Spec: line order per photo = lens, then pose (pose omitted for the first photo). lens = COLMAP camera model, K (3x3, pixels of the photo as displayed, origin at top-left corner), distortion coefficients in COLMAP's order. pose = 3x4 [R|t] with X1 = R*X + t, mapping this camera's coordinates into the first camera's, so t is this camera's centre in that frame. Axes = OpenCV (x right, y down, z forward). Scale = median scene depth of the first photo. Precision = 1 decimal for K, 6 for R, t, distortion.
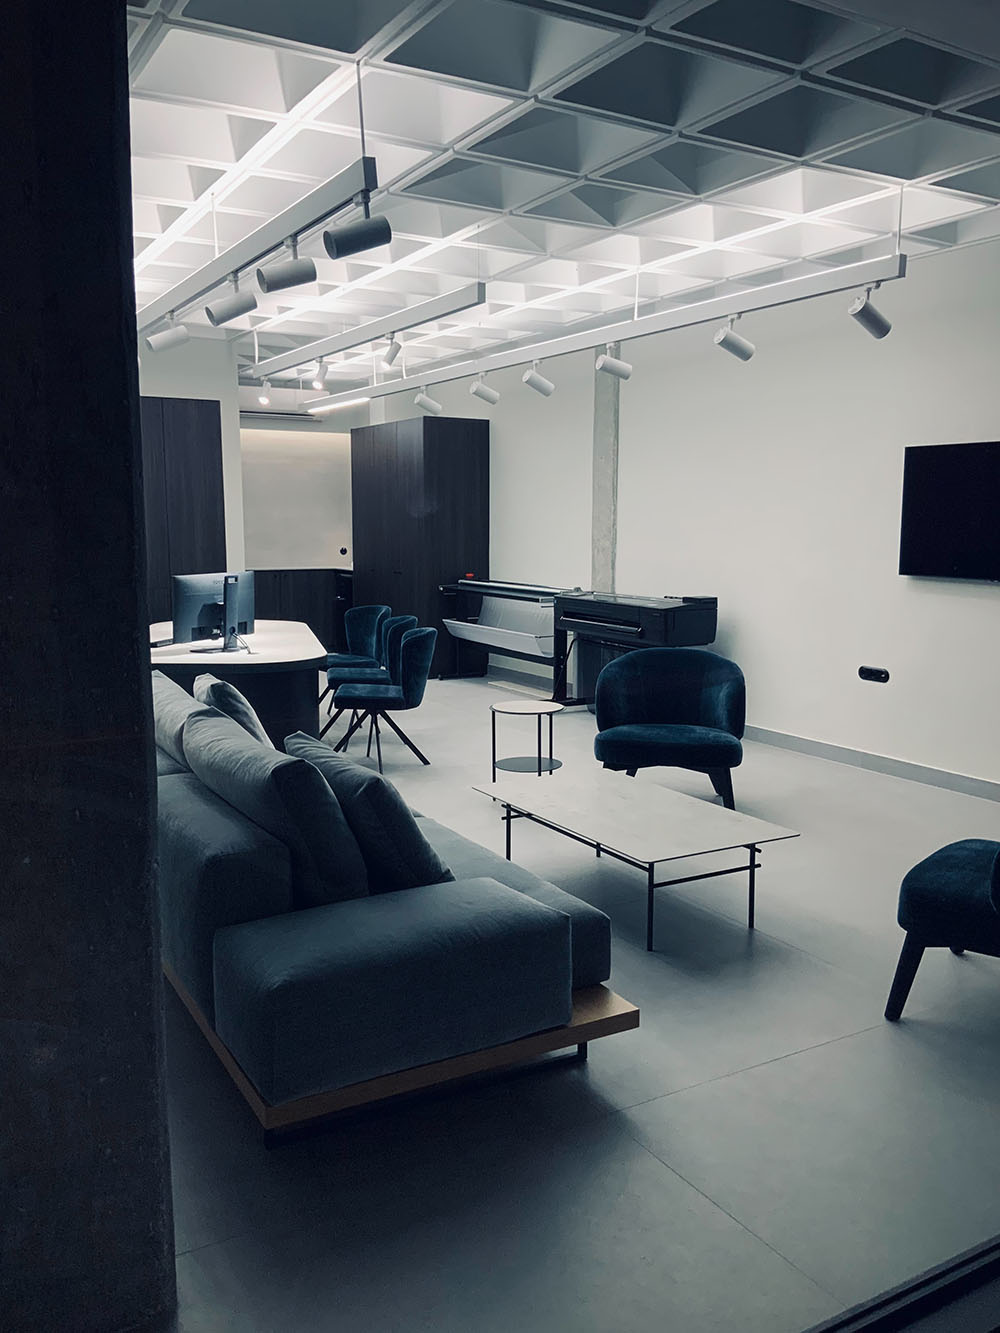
lens RADIAL K [[1106.7, 0, 500.0], [0, 1106.7, 666.5], [0, 0, 1]] dist [0.013968, 0.001970]
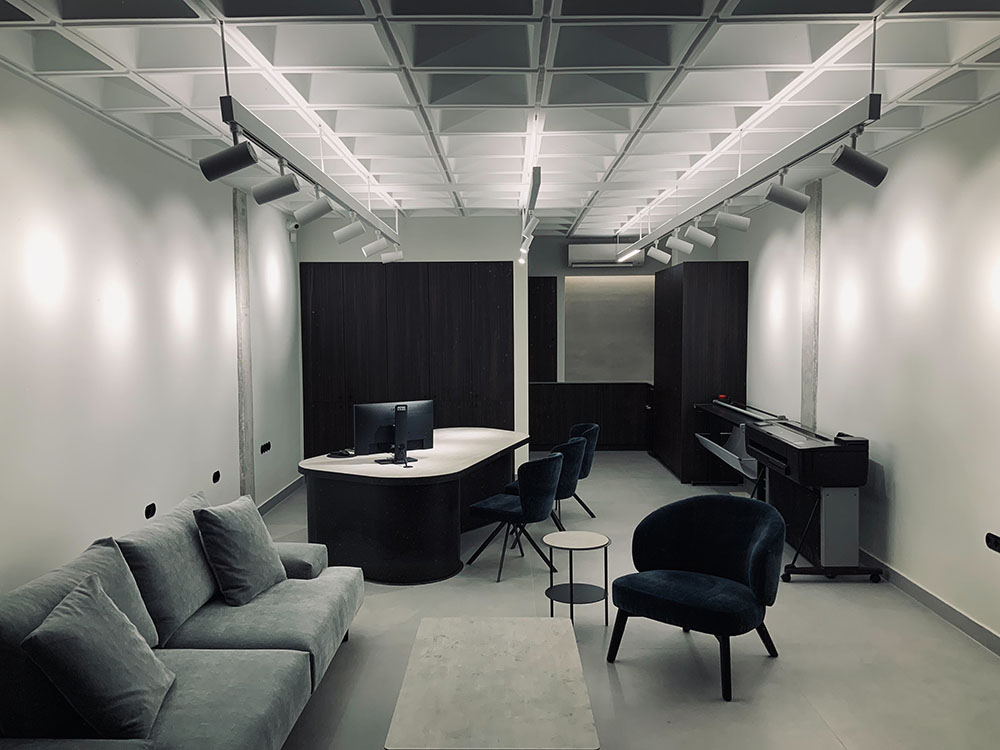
lens RADIAL K [[830.2, 0, 500.0], [0, 830.2, 375.0], [0, 0, 1]] dist [0.013968, 0.001970]
pose [[0.856796, 0.024673, -0.515065, 0.255343], [-0.060466, 0.996771, -0.052835, -0.052122], [0.512098, 0.076412, 0.855521, 0.163372]]
